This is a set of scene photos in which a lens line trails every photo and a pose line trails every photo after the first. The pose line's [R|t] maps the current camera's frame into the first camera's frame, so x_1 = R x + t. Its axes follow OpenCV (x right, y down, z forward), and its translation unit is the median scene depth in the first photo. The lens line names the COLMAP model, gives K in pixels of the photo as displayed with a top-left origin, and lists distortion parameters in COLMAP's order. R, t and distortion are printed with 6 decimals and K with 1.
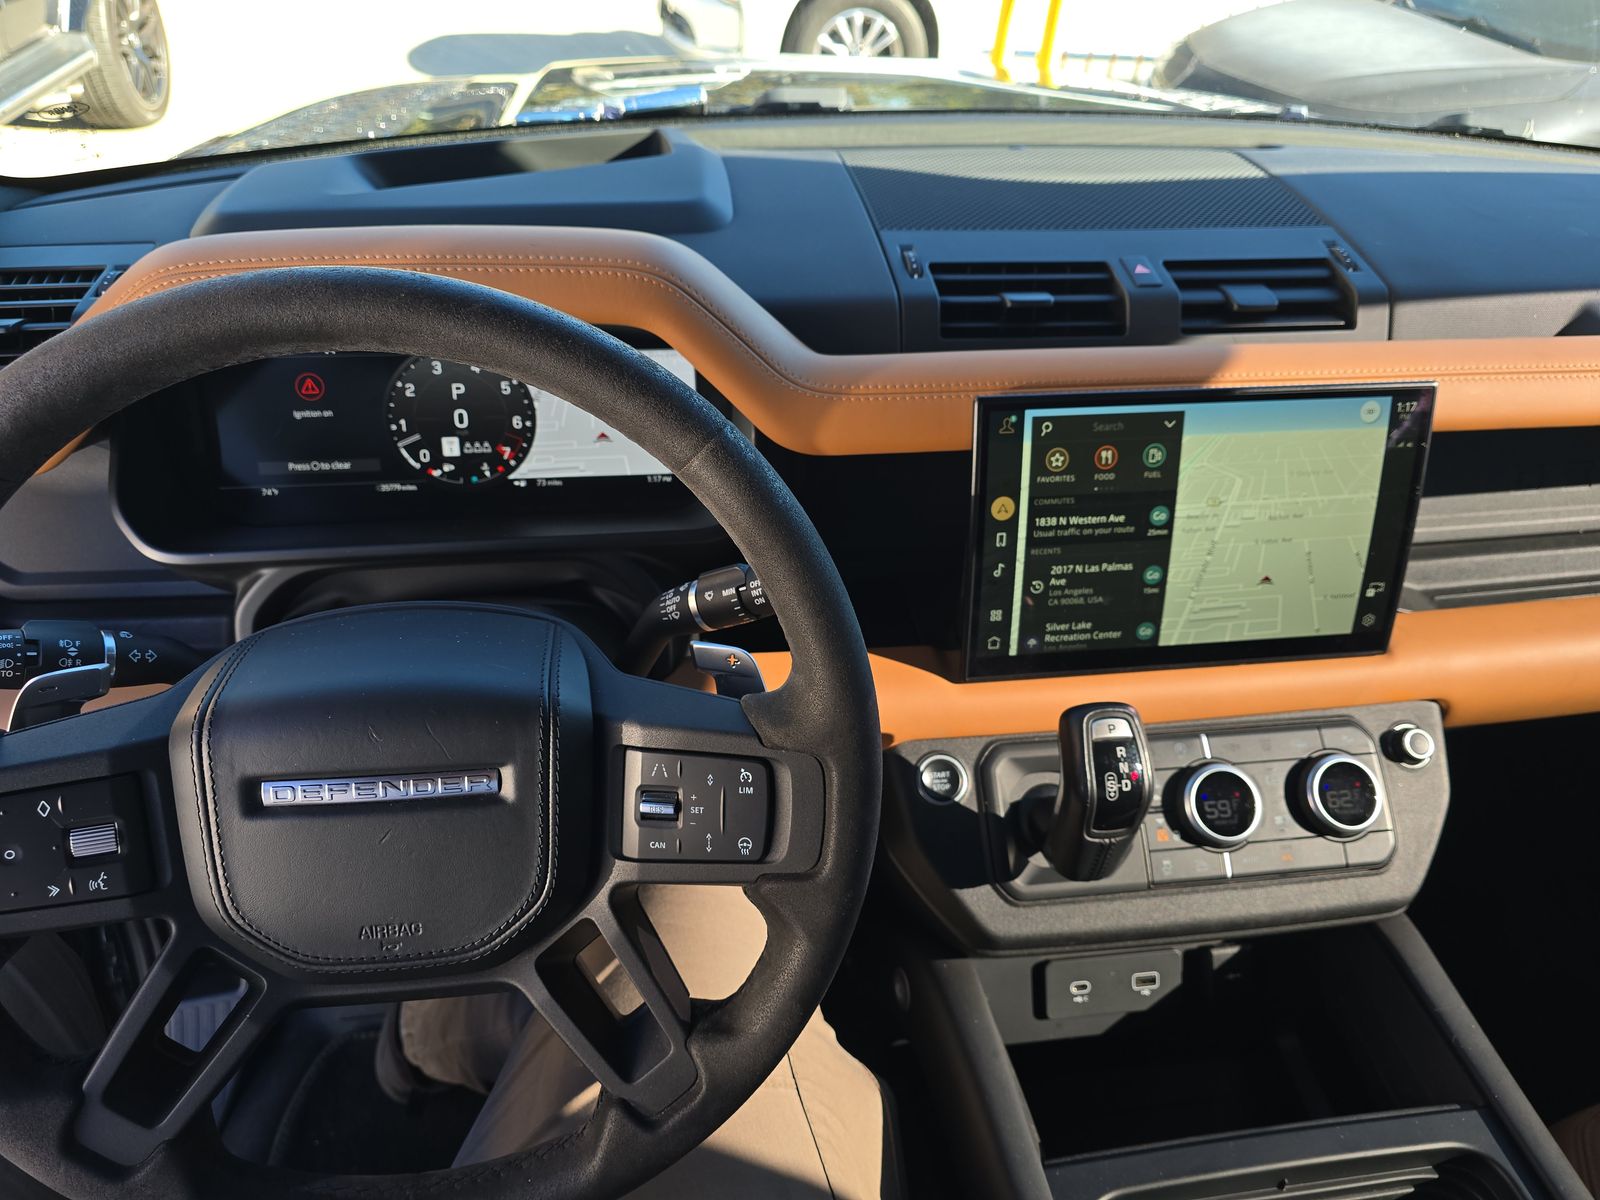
lens RADIAL K [[1070.6, 0, 806.5], [0, 1070.6, 614.1], [0, 0, 1]] dist [0.038842, -0.051016]
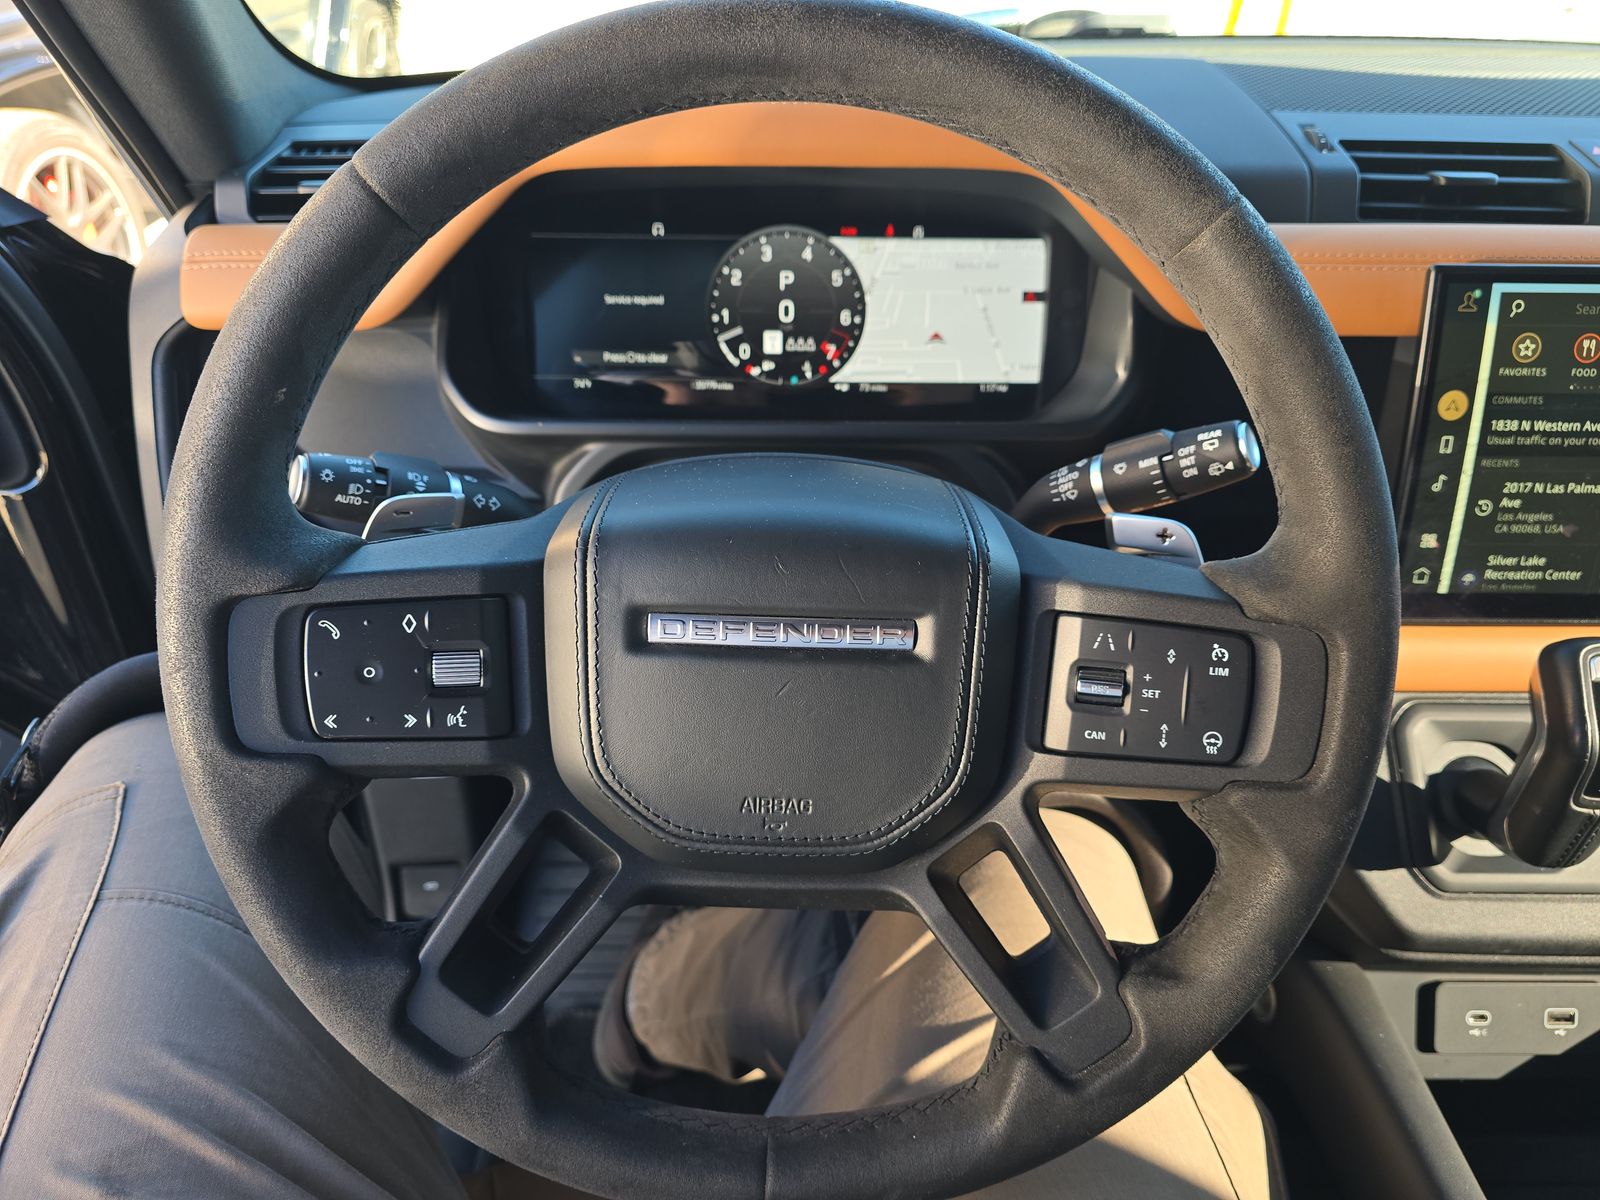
lens RADIAL K [[1070.6, 0, 805.5], [0, 1070.6, 624.8], [0, 0, 1]] dist [0.038842, -0.051016]
pose [[0.989005, 0.056581, -0.136630, -0.177038], [-0.062438, 0.997288, -0.038970, 0.126578], [0.134054, 0.047073, 0.989855, 0.119137]]
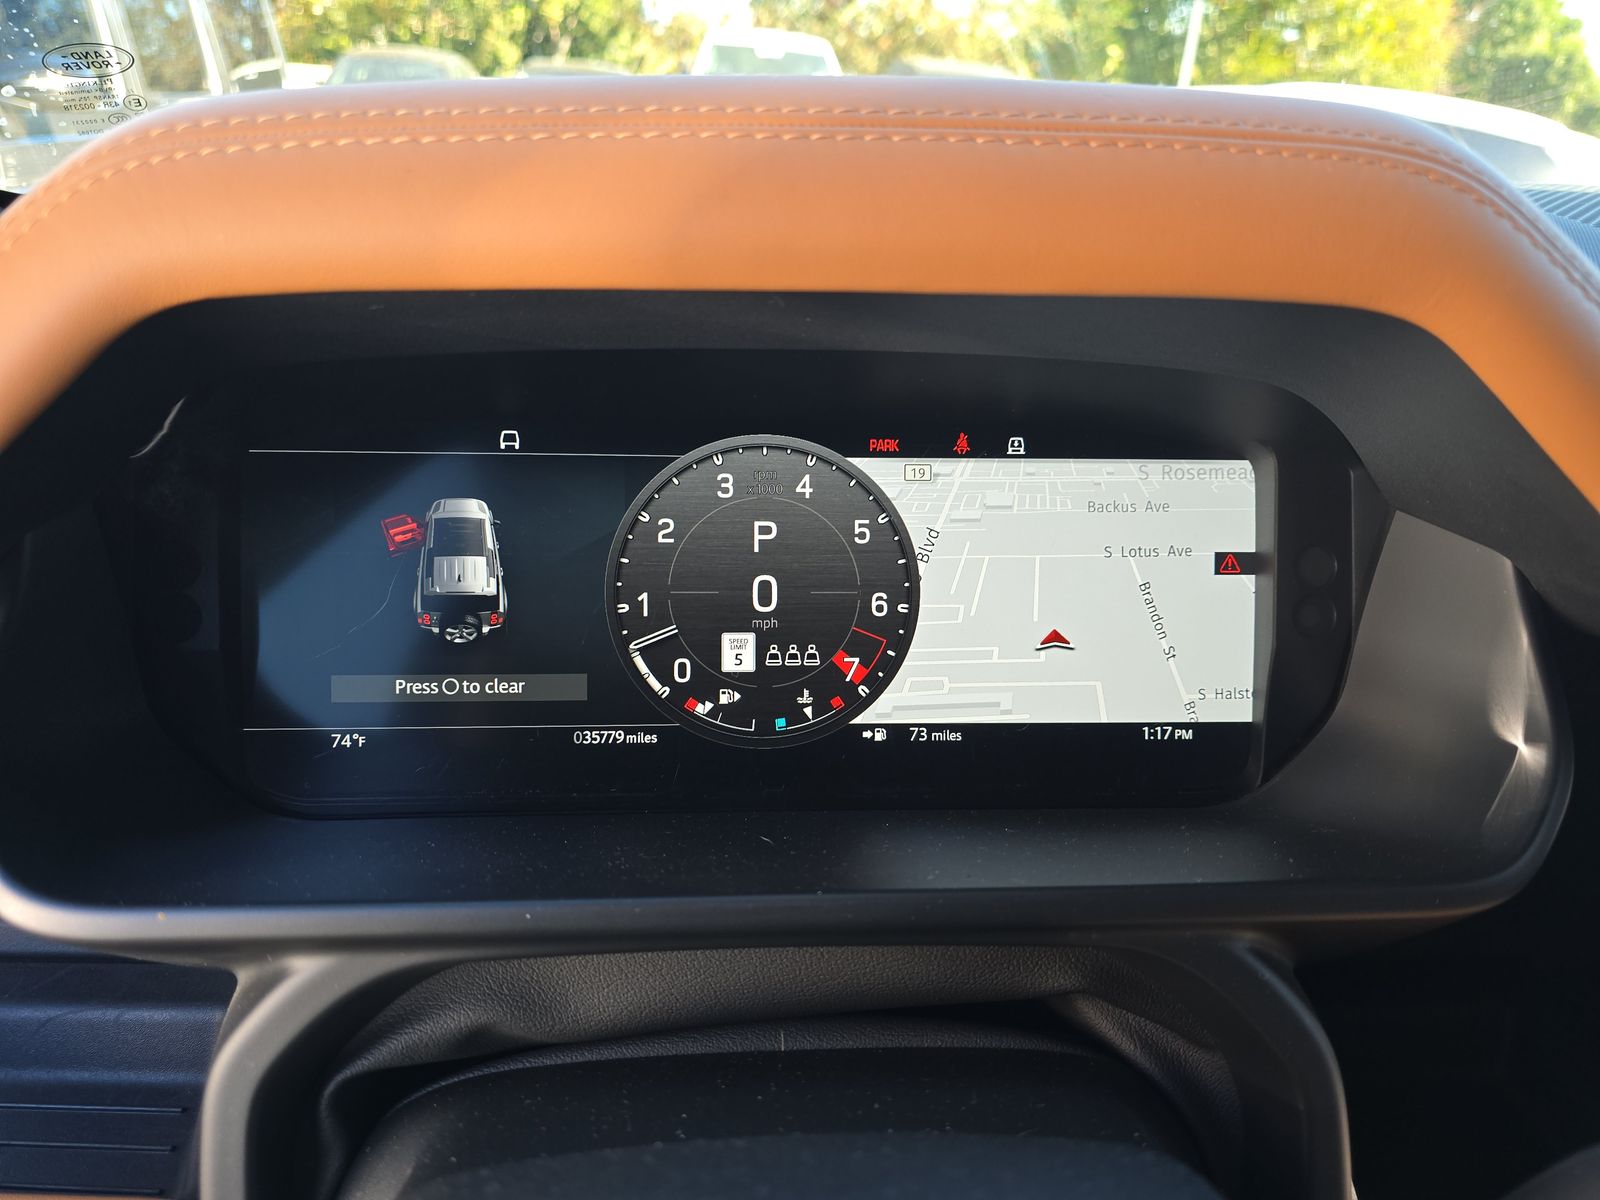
lens RADIAL K [[1070.6, 0, 808.2], [0, 1070.6, 601.7], [0, 0, 1]] dist [0.038842, -0.051016]
pose [[0.996984, 0.021340, -0.074612, -0.286321], [-0.037575, 0.973976, -0.223516, -0.080323], [0.067900, 0.225645, 0.971840, 0.588569]]
